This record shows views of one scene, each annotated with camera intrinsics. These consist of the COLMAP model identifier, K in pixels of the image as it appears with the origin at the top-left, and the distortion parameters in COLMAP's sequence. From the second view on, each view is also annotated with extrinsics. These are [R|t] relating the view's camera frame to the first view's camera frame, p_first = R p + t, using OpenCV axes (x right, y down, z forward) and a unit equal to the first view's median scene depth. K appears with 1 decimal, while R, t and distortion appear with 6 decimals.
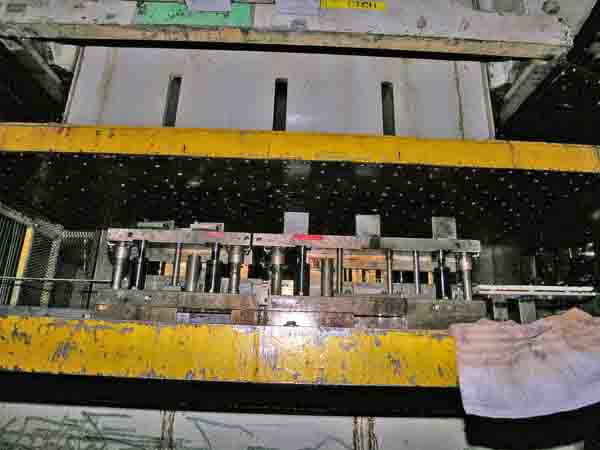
lens RADIAL K [[430.7, 0, 300.9], [0, 430.7, 211.3], [0, 0, 1]] dist [-0.050181, -0.004244]
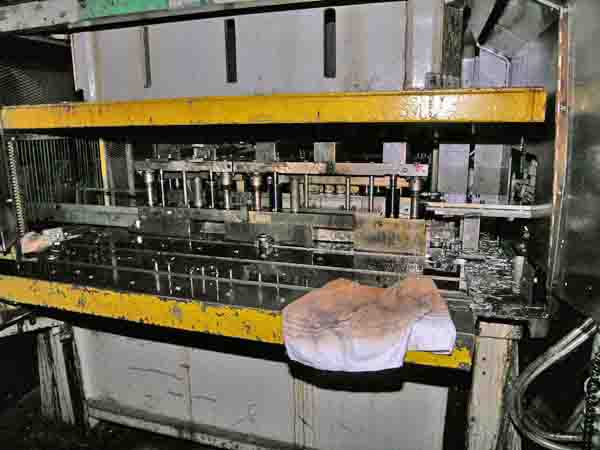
lens RADIAL K [[430.7, 0, 300.9], [0, 430.7, 211.3], [0, 0, 1]] dist [-0.050181, -0.004244]
pose [[0.946380, 0.018509, -0.322525, 0.488652], [0.143577, 0.870243, 0.471235, -0.393128], [0.289397, -0.492274, 0.820923, -0.016825]]
